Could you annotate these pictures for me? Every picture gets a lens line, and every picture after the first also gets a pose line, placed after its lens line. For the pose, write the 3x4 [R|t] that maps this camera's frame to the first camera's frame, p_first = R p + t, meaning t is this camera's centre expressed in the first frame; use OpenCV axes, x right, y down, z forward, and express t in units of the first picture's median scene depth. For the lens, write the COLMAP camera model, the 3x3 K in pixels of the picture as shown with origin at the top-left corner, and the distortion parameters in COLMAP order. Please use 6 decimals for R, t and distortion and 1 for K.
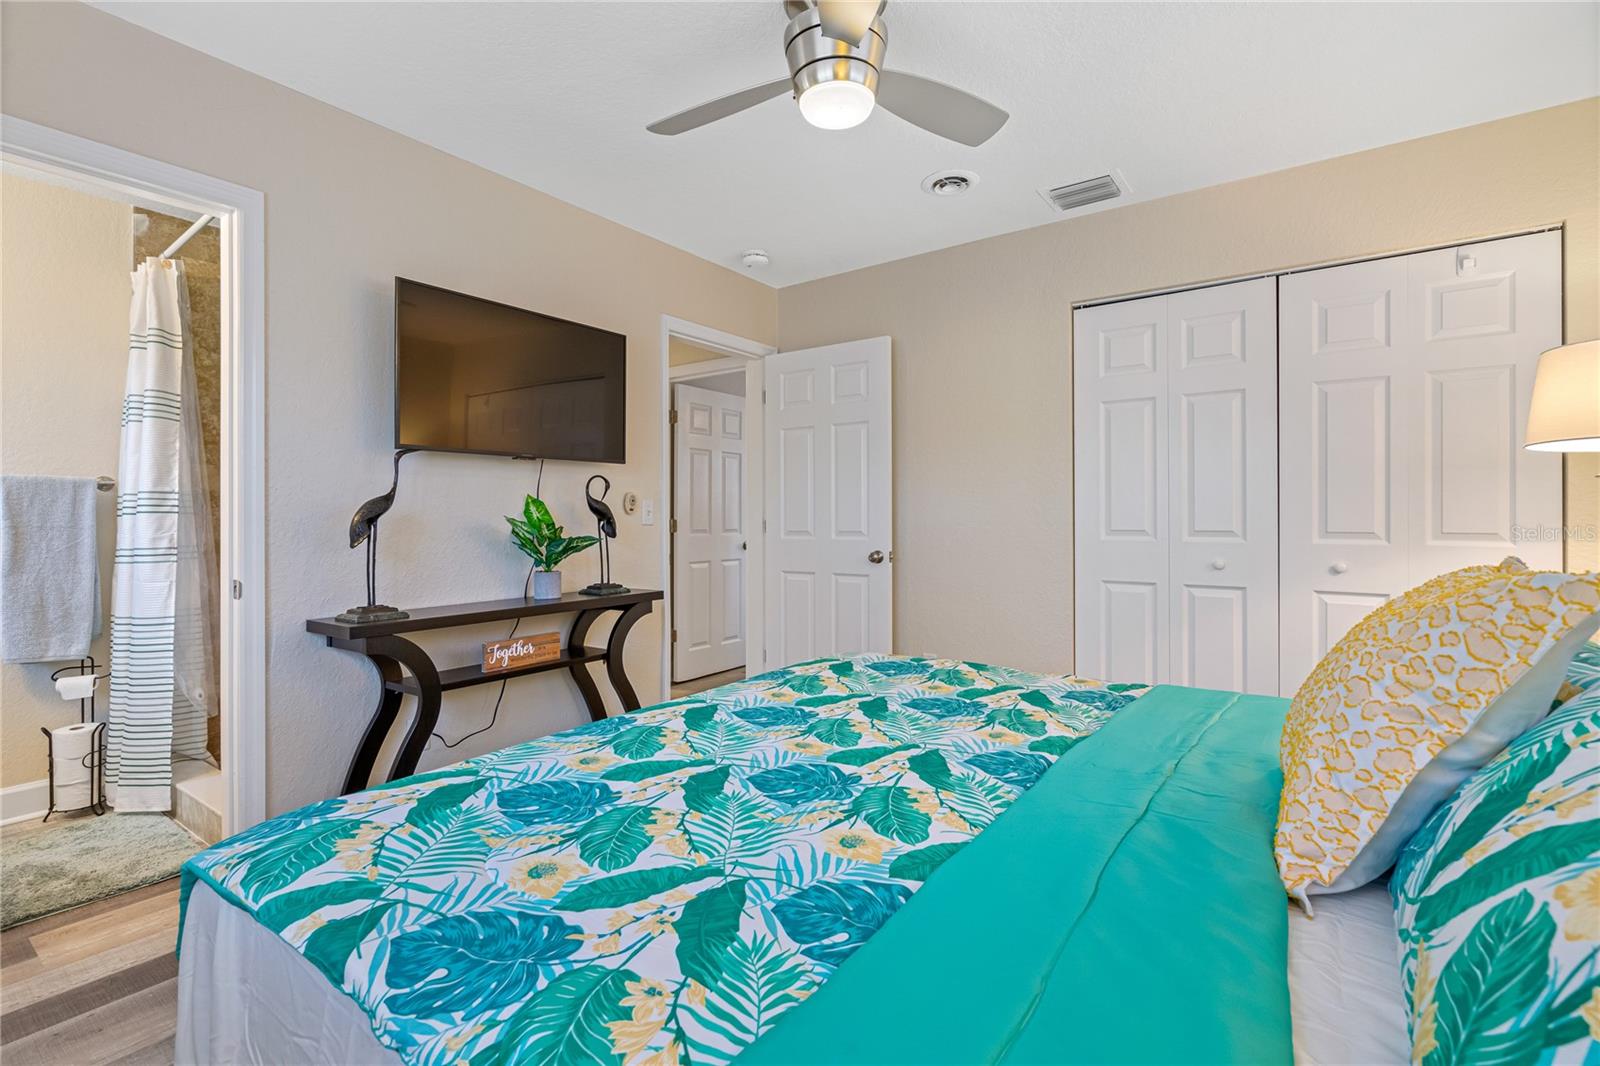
lens RADIAL K [[746.3, 0, 804.1], [0, 746.3, 519.5], [0, 0, 1]] dist [-0.004084, 0.004405]
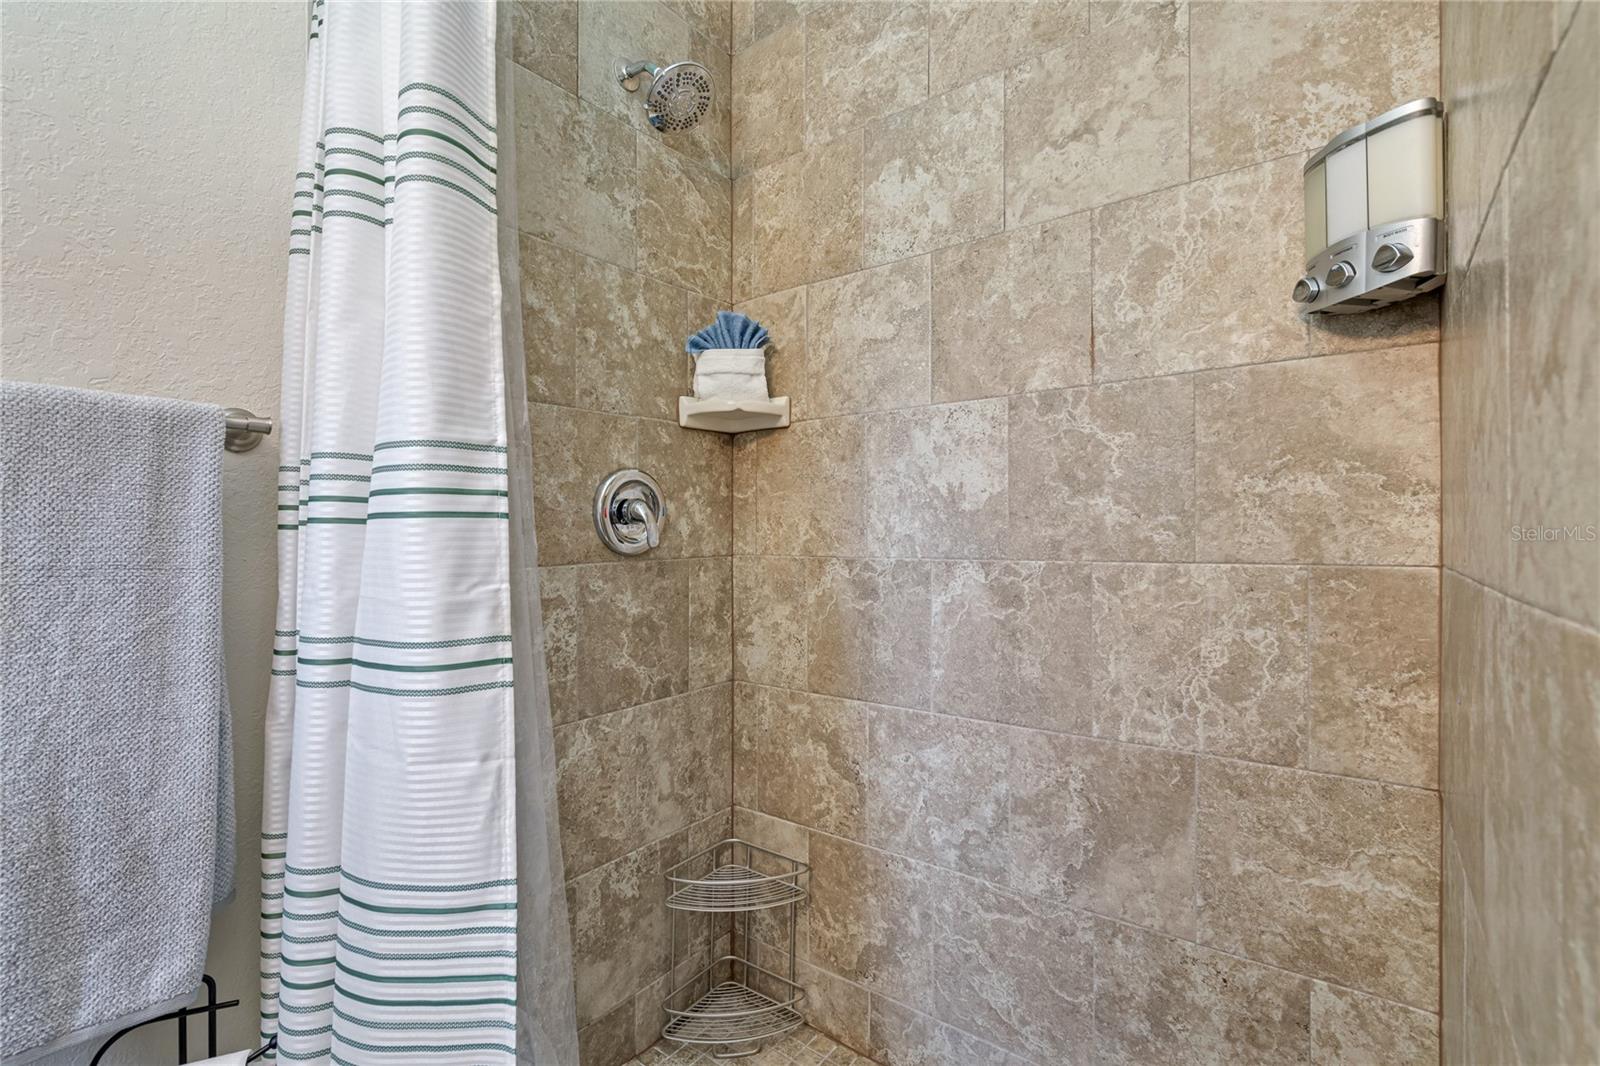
lens RADIAL K [[746.3, 0, 788.1], [0, 746.3, 528.6], [0, 0, 1]] dist [-0.004084, 0.004405]
pose [[0.999984, -0.003940, -0.004058, -0.726306], [0.003947, 0.999991, 0.001730, -0.004193], [0.004051, -0.001746, 0.999990, 0.704183]]
